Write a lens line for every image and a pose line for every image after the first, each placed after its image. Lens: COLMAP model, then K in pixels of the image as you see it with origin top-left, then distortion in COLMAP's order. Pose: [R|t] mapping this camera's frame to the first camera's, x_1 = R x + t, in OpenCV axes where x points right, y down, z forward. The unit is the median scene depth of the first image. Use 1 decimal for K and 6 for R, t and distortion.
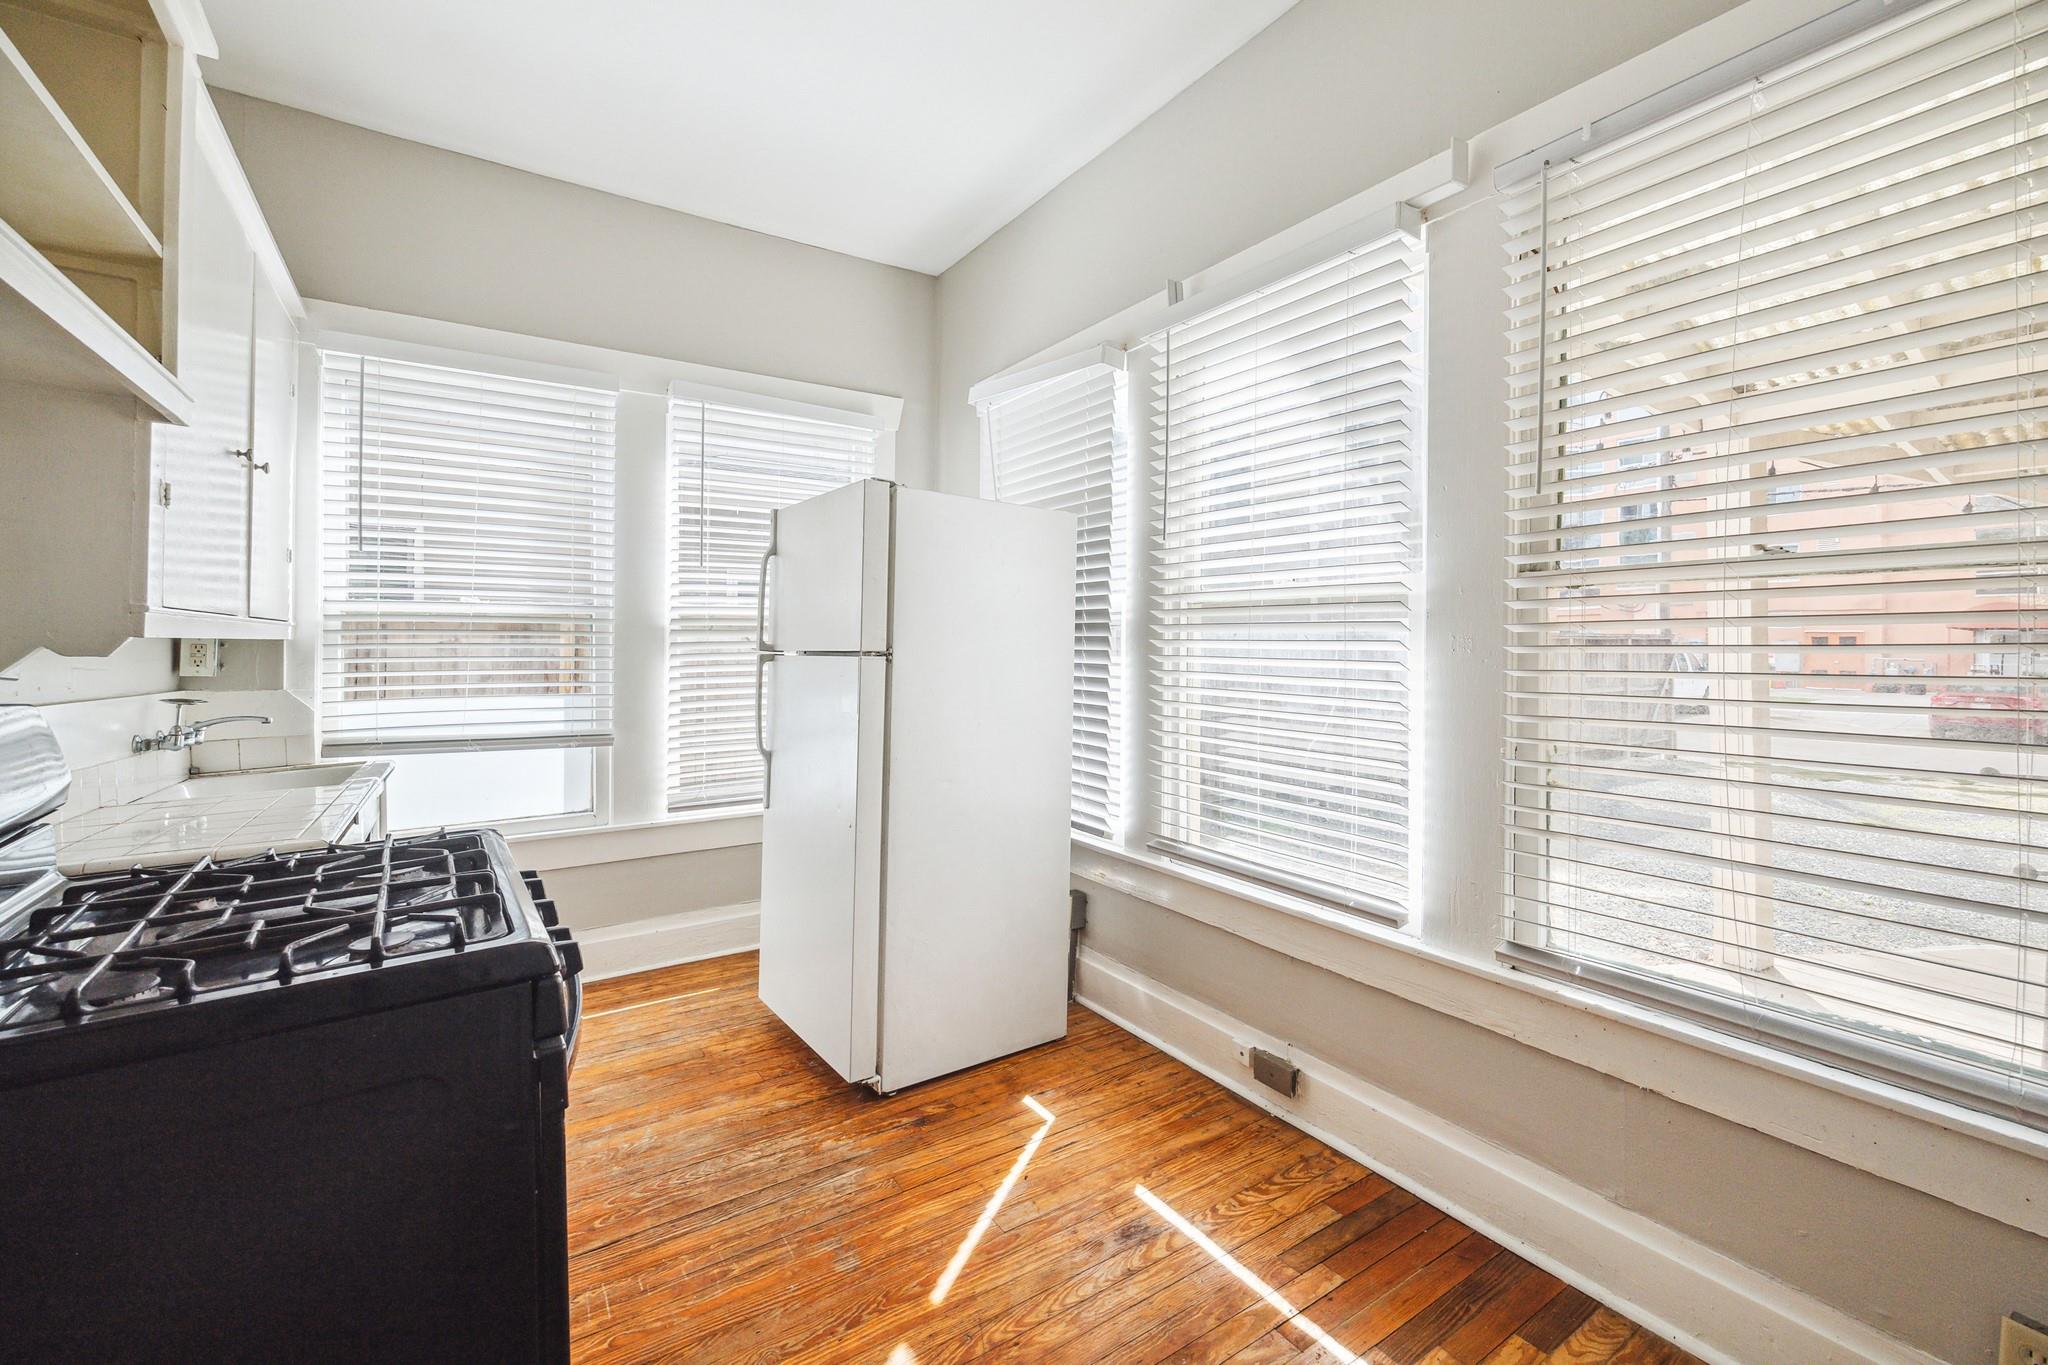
lens RADIAL K [[848.2, 0, 1019.0], [0, 848.2, 650.3], [0, 0, 1]] dist [-0.000246, 0.000023]
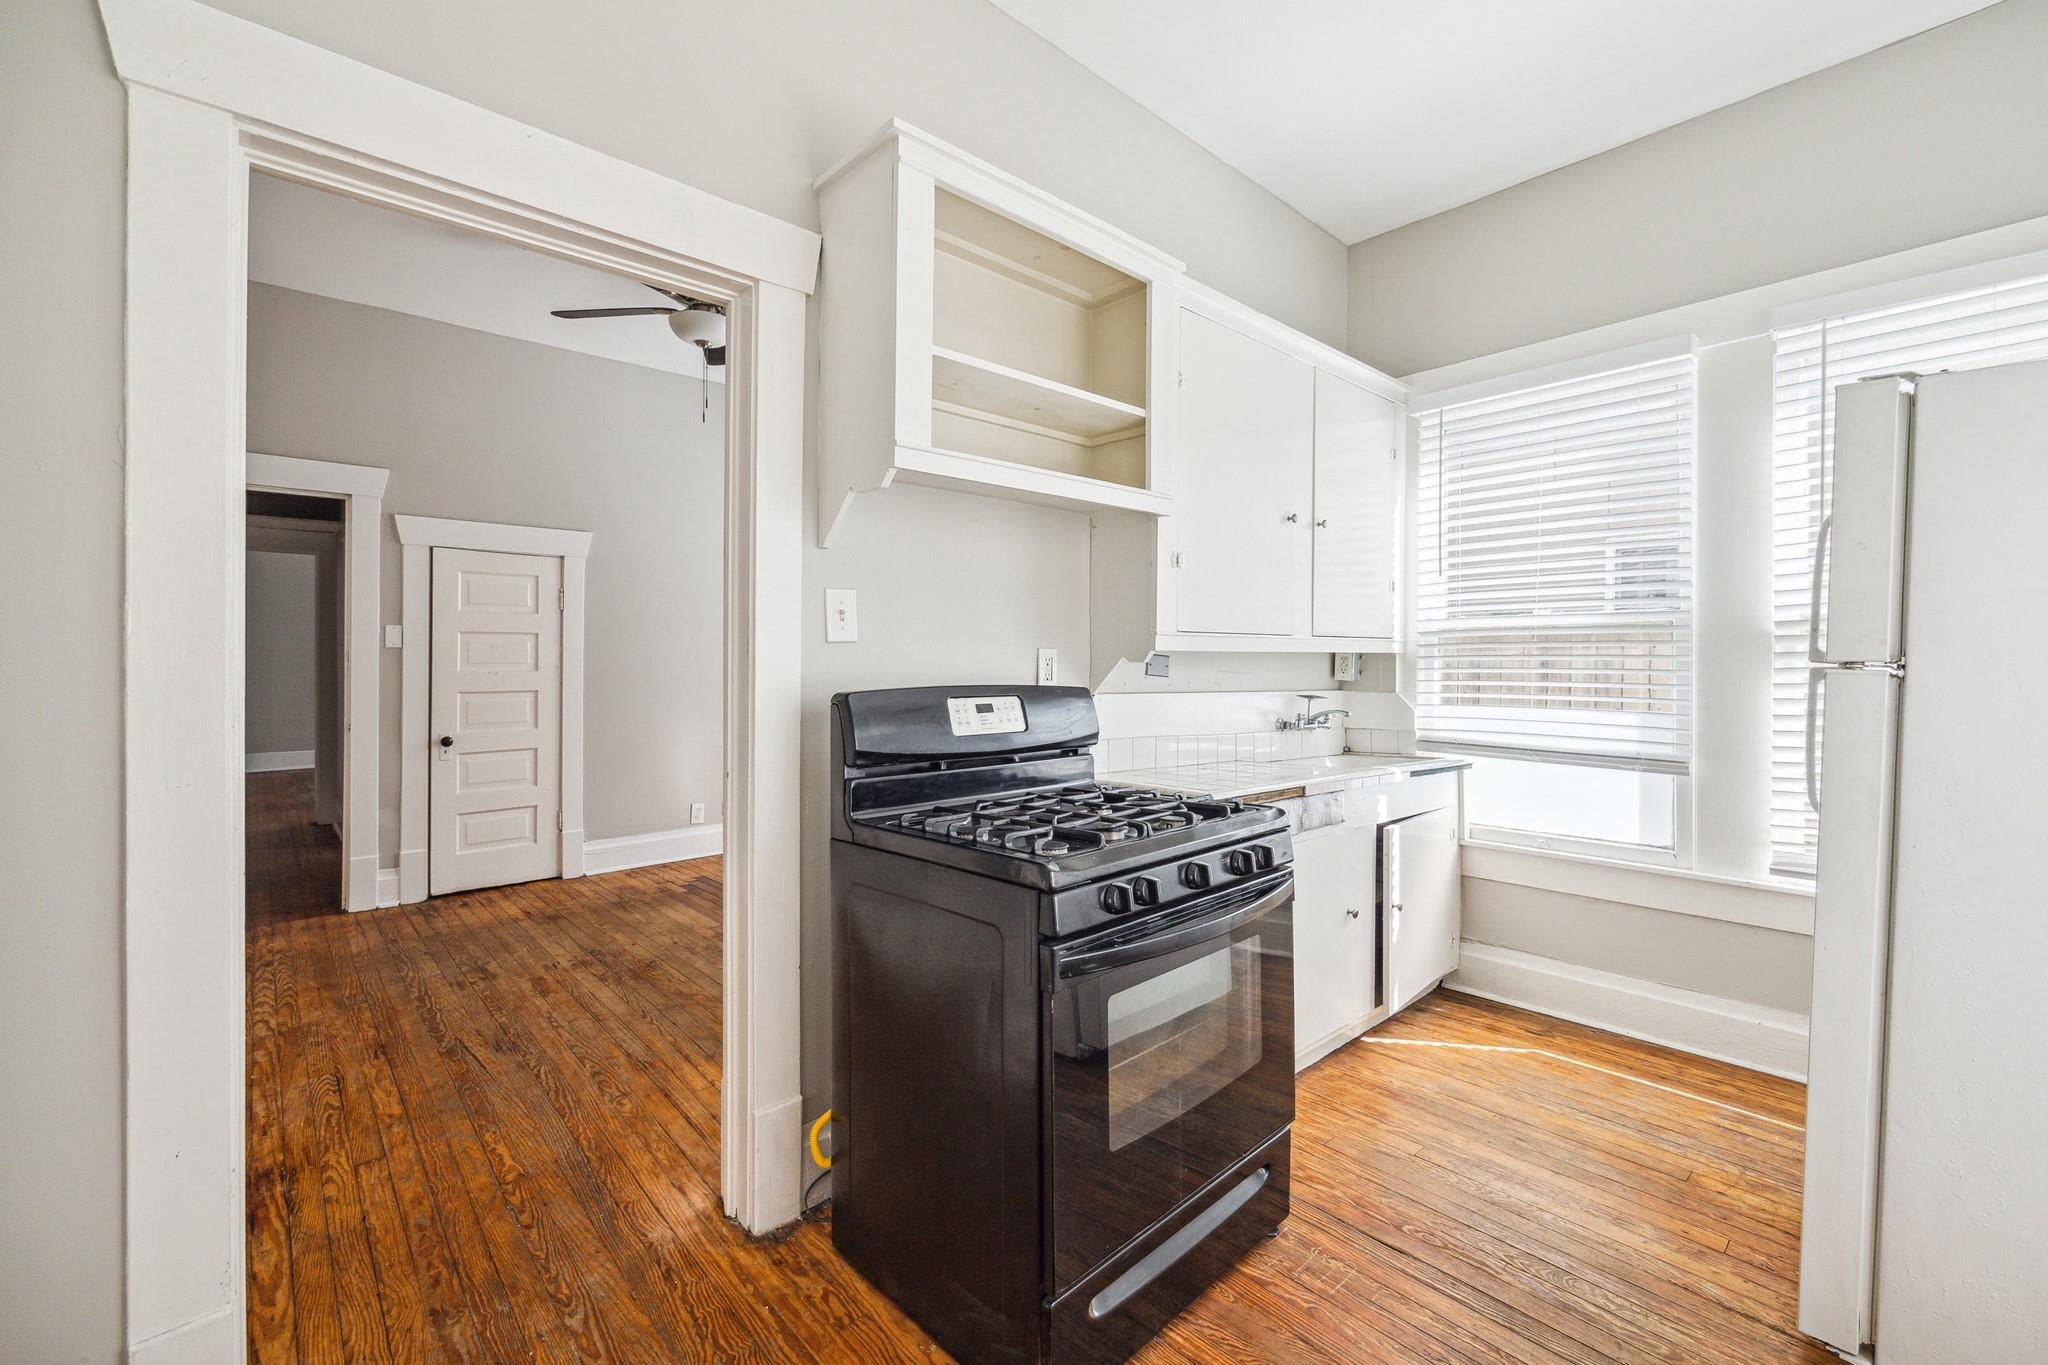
lens RADIAL K [[848.2, 0, 1033.3], [0, 848.2, 662.0], [0, 0, 1]] dist [-0.006080, -0.000355]
pose [[0.162211, 0.003913, -0.986748, 0.272646], [-0.003576, 0.999988, 0.003378, -0.001219], [0.986750, 0.002980, 0.162224, 0.254715]]
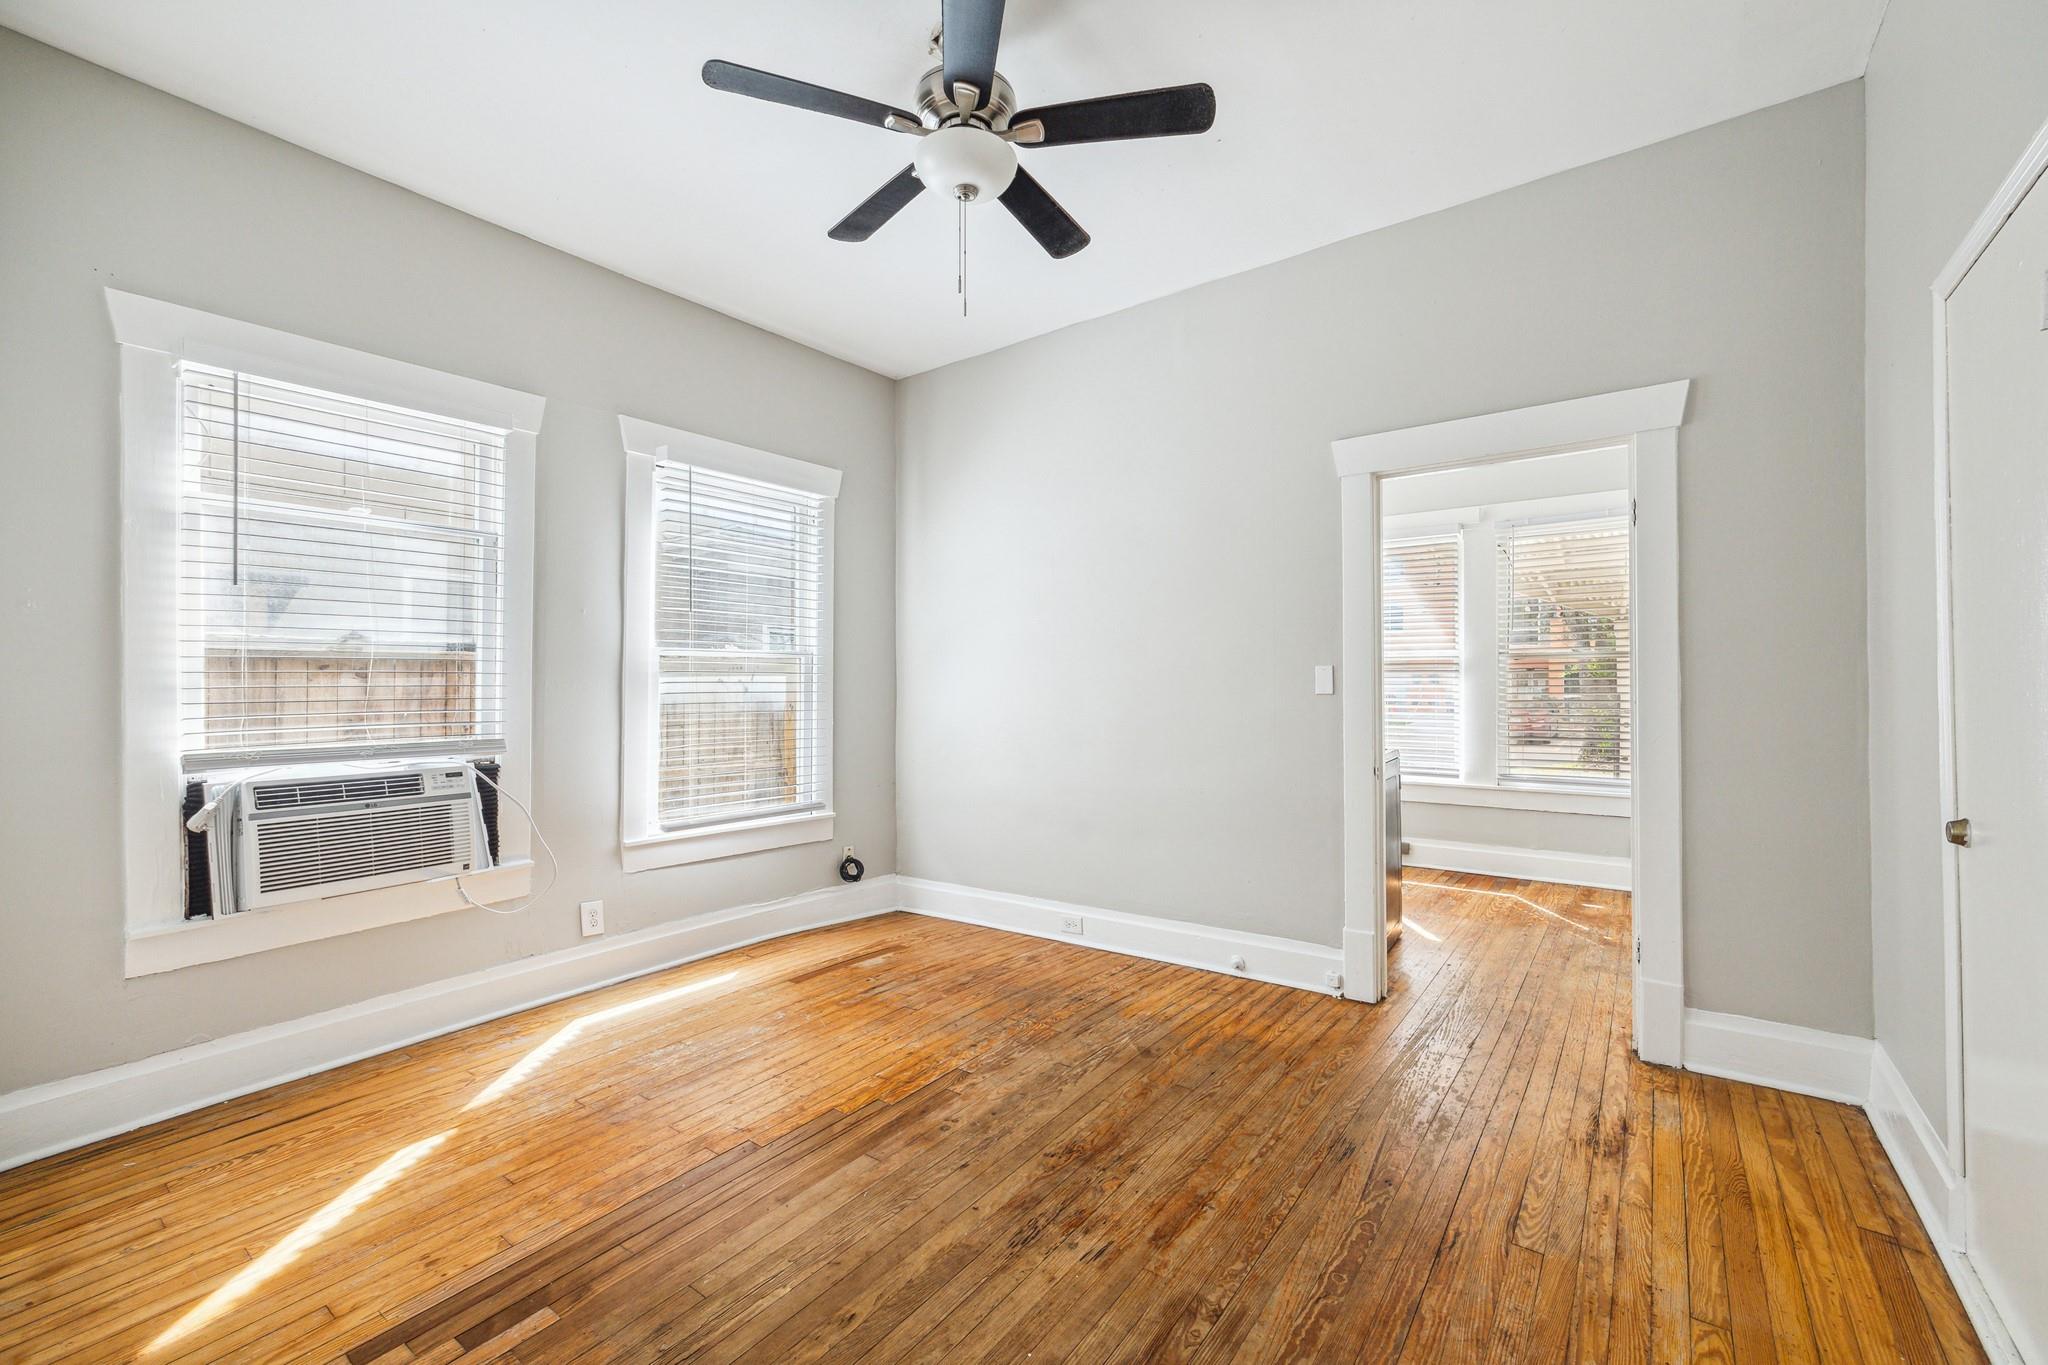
lens RADIAL K [[862.0, 0, 1024.0], [0, 862.0, 682.5], [0, 0, 1]] dist [0.004444, 0.000189]
pose [[0.938268, -0.007534, 0.345828, -1.276343], [0.008275, 0.999966, -0.000667, -0.001903], [-0.345811, 0.003488, 0.938298, -0.806692]]
